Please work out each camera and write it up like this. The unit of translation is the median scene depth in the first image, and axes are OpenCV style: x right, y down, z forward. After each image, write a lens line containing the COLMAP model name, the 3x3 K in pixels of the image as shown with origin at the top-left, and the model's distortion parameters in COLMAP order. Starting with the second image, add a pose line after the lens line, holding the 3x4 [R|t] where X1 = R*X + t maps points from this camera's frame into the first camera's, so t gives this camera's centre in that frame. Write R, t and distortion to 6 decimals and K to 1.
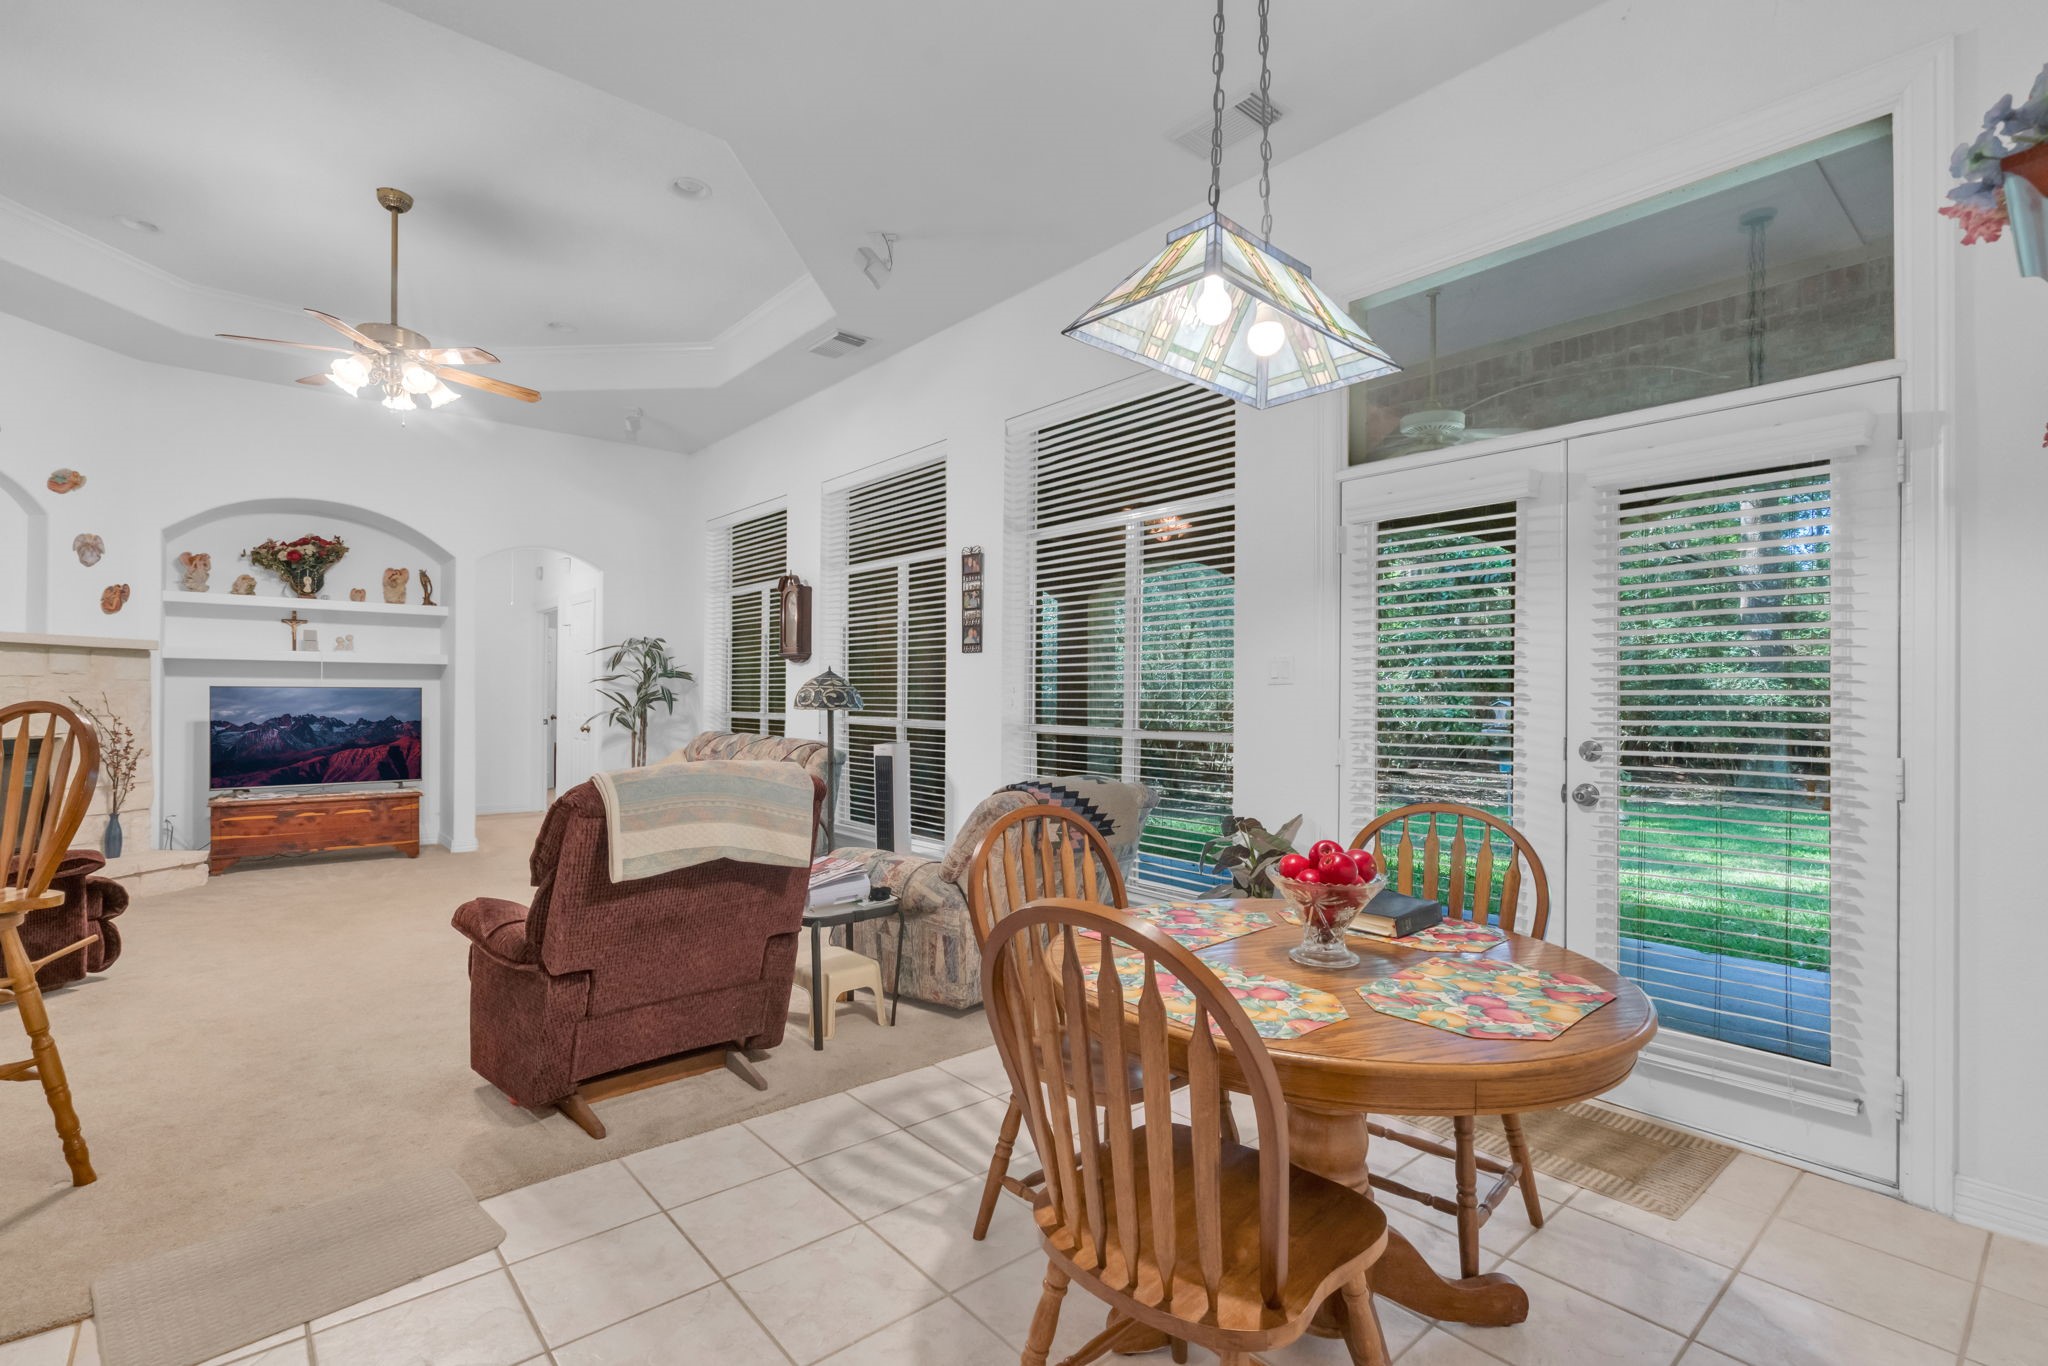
lens RADIAL K [[944.5, 0, 1010.9], [0, 944.5, 696.5], [0, 0, 1]] dist [-0.008906, 0.004331]
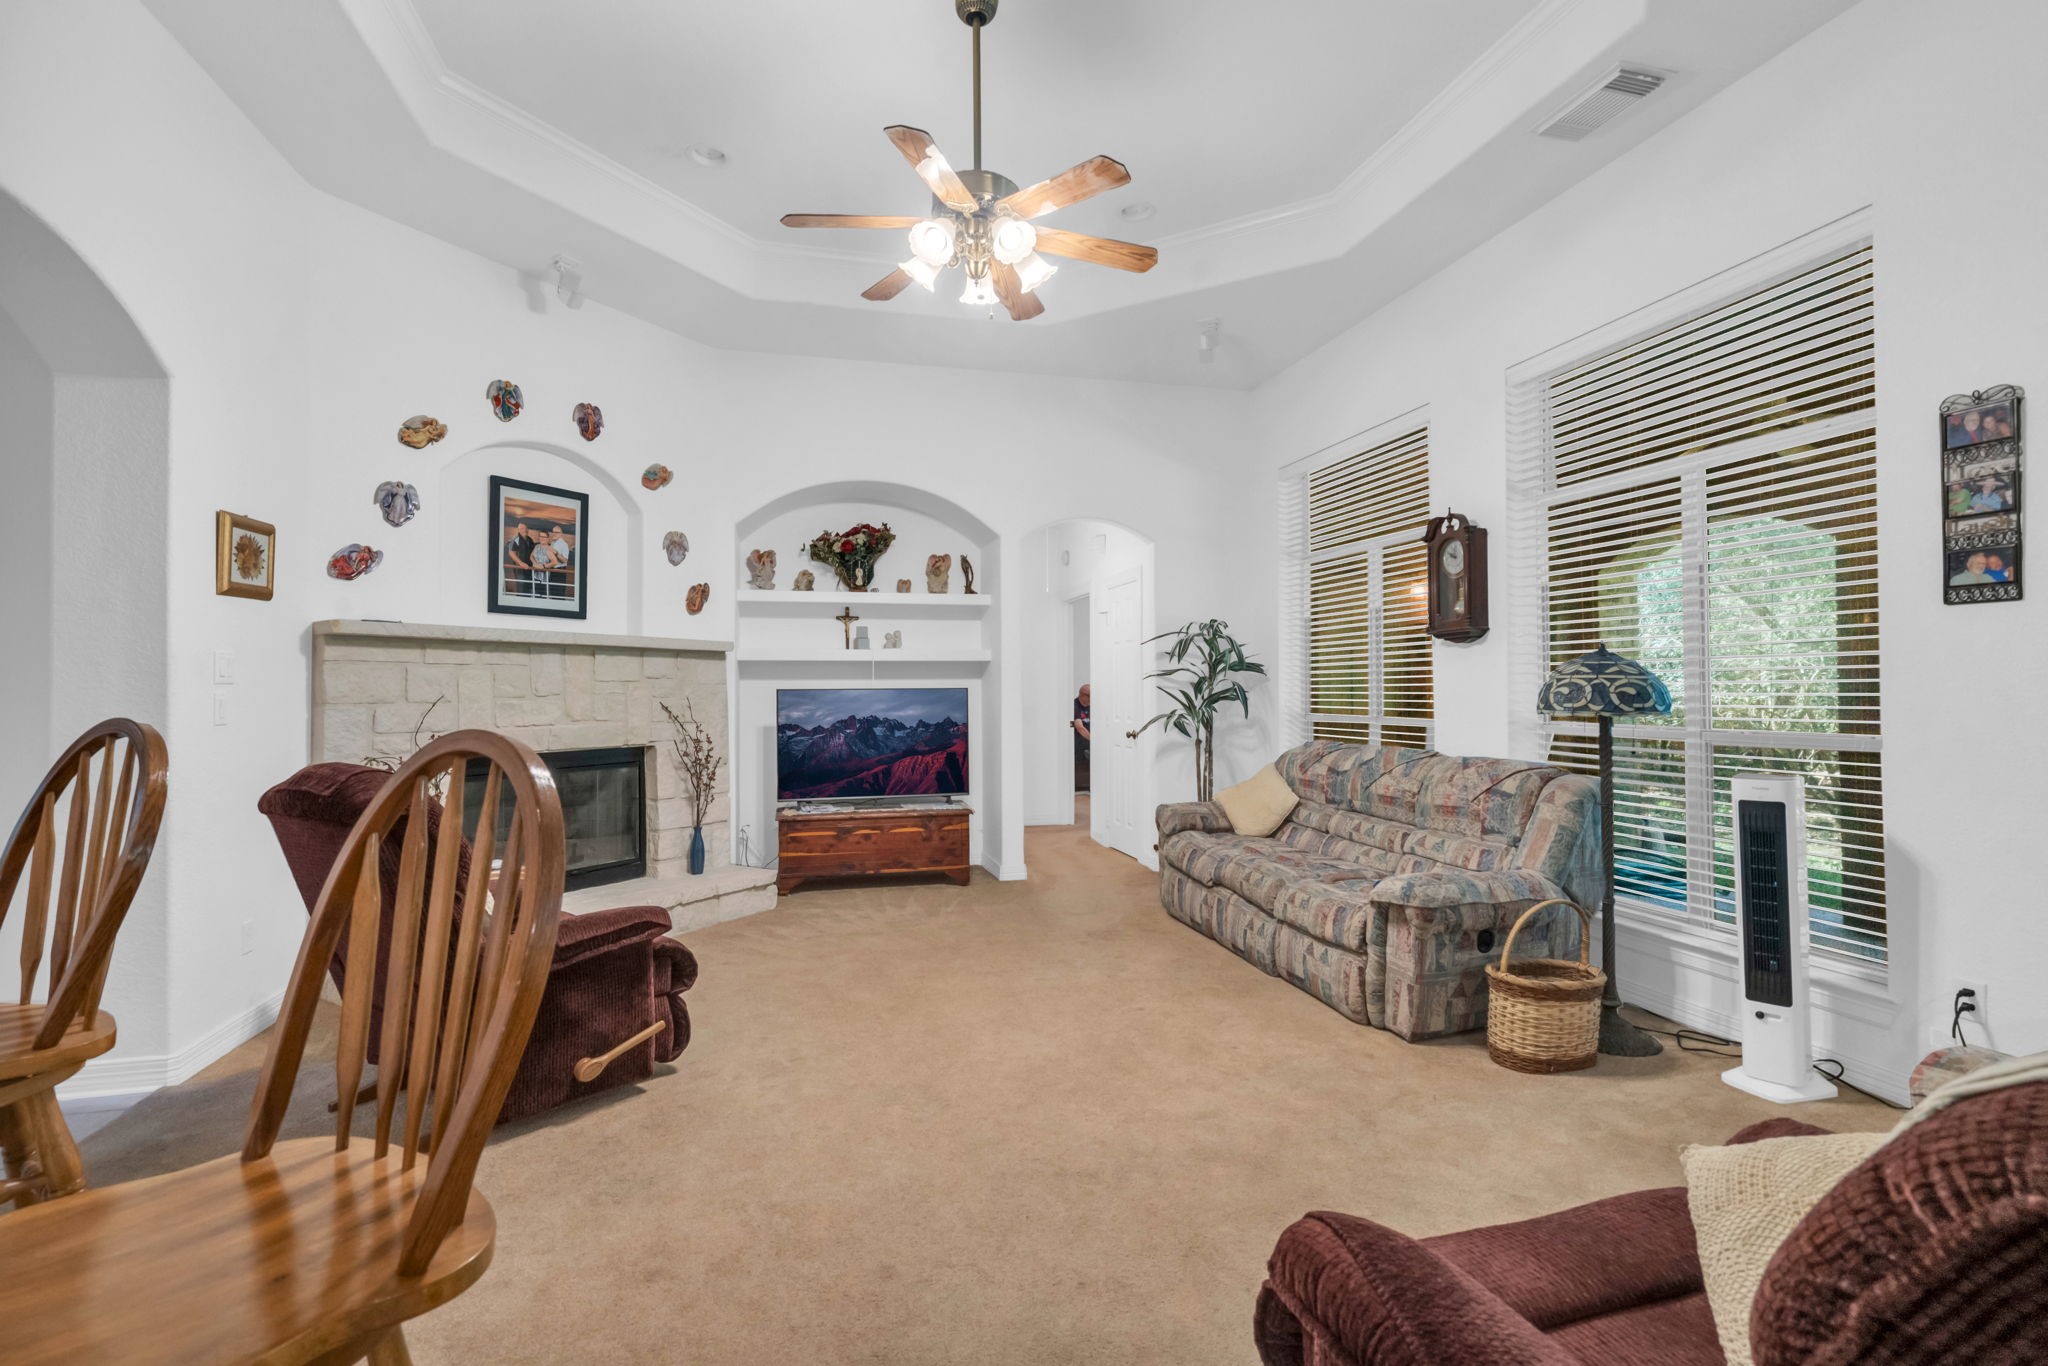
lens RADIAL K [[944.5, 0, 1009.8], [0, 944.5, 684.4], [0, 0, 1]] dist [-0.008906, 0.004331]
pose [[0.895454, -0.015413, -0.444887, -0.218271], [0.011467, 0.999867, -0.011560, -0.002290], [0.445006, 0.005250, 0.895512, 0.253309]]
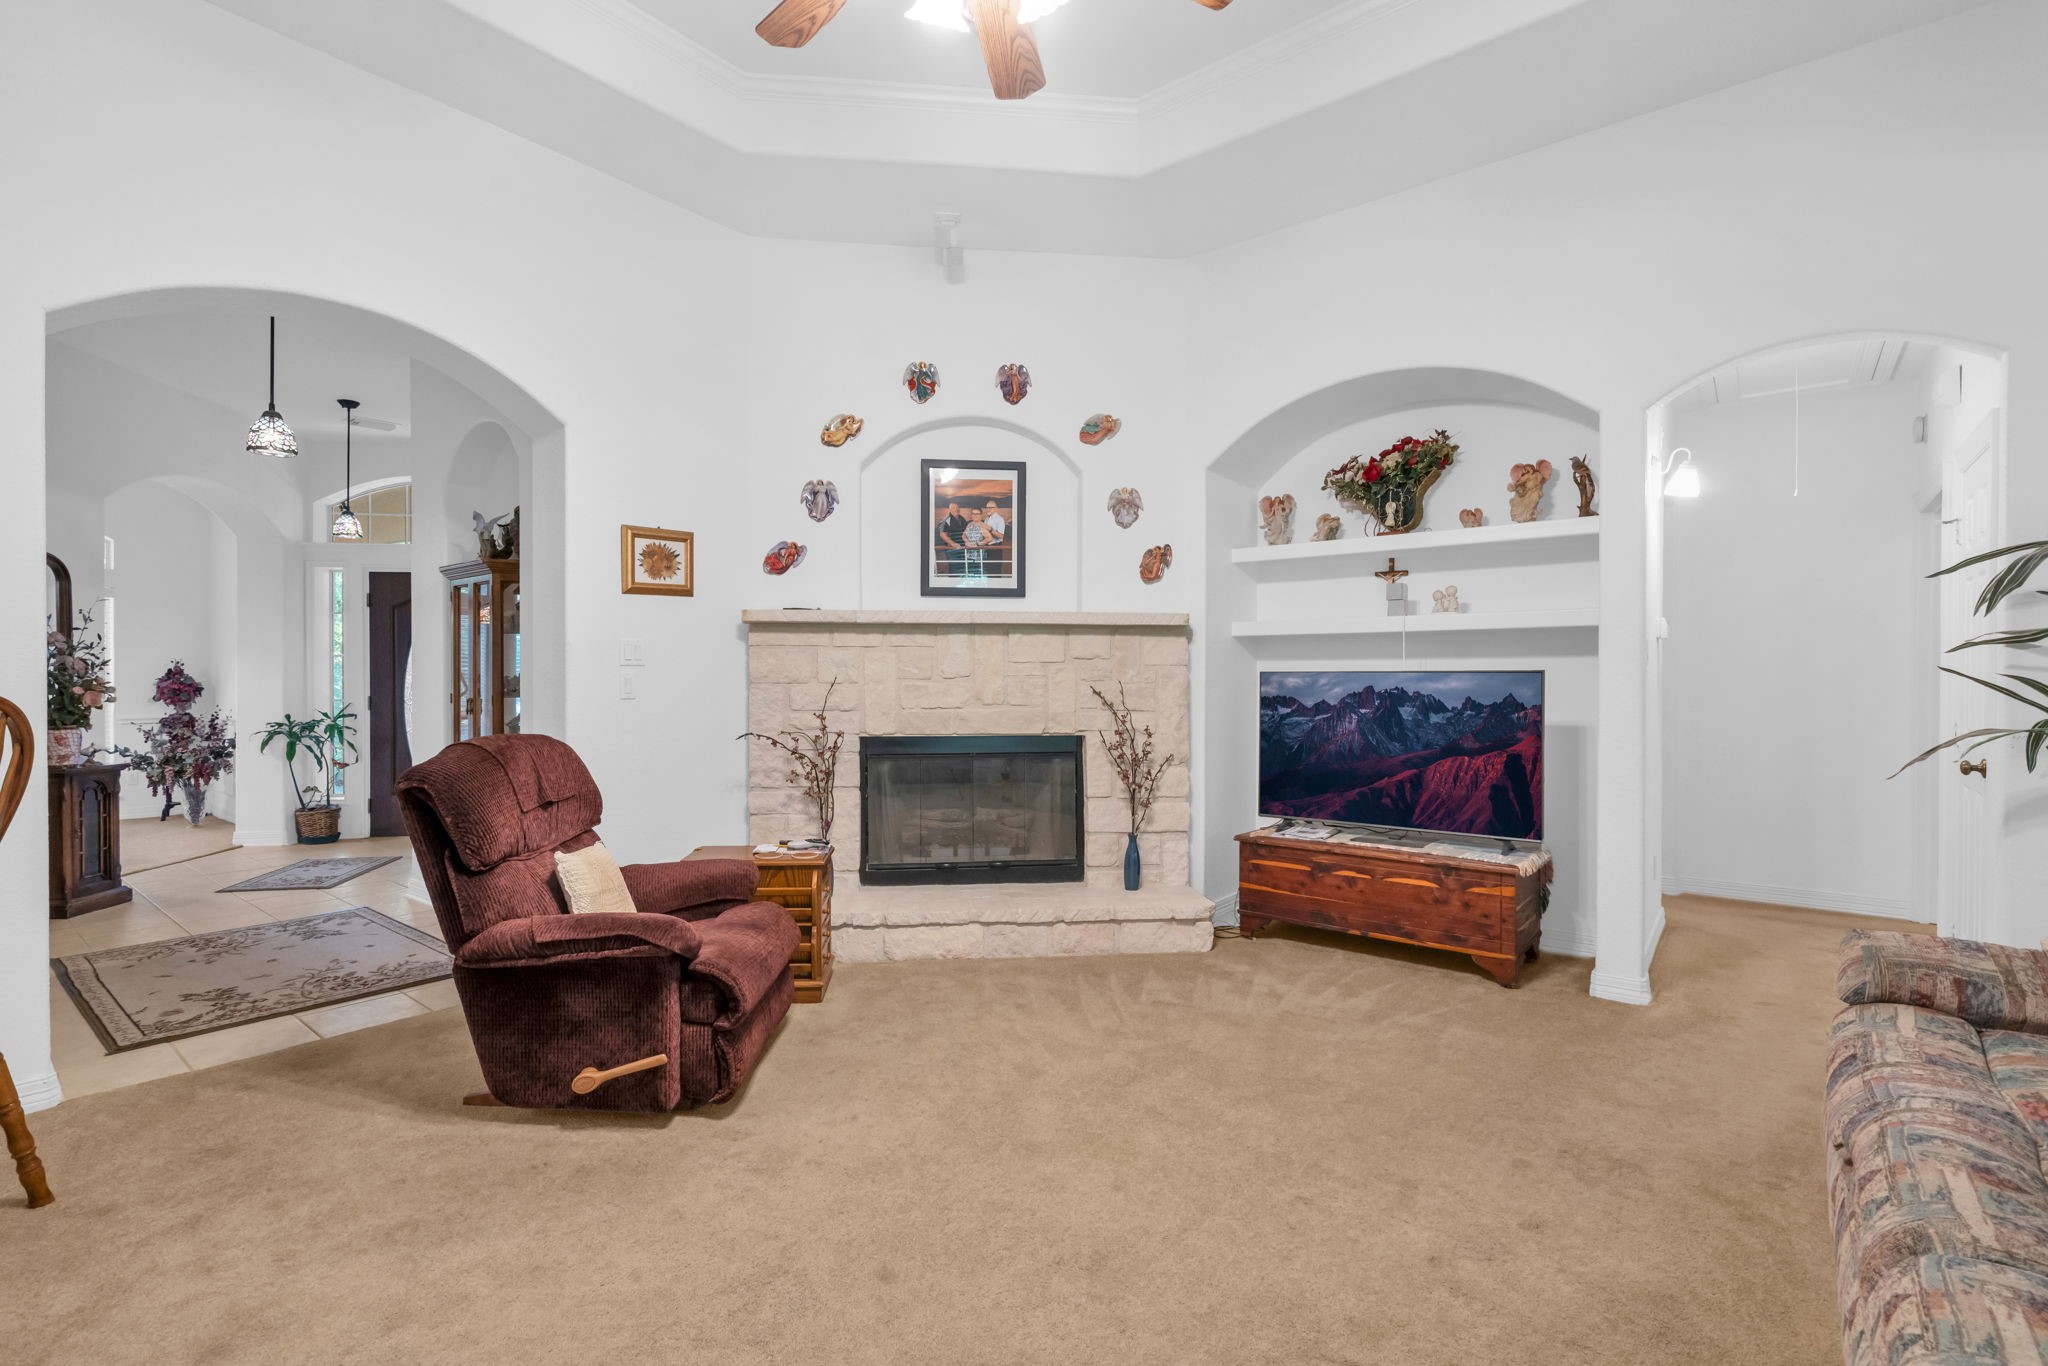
lens RADIAL K [[944.5, 0, 989.1], [0, 944.5, 677.6], [0, 0, 1]] dist [-0.008906, 0.004331]
pose [[0.178360, -0.006929, -0.983941, -0.164535], [-0.000328, 0.999975, -0.007101, -0.001151], [0.983965, 0.001589, 0.178353, 0.635294]]
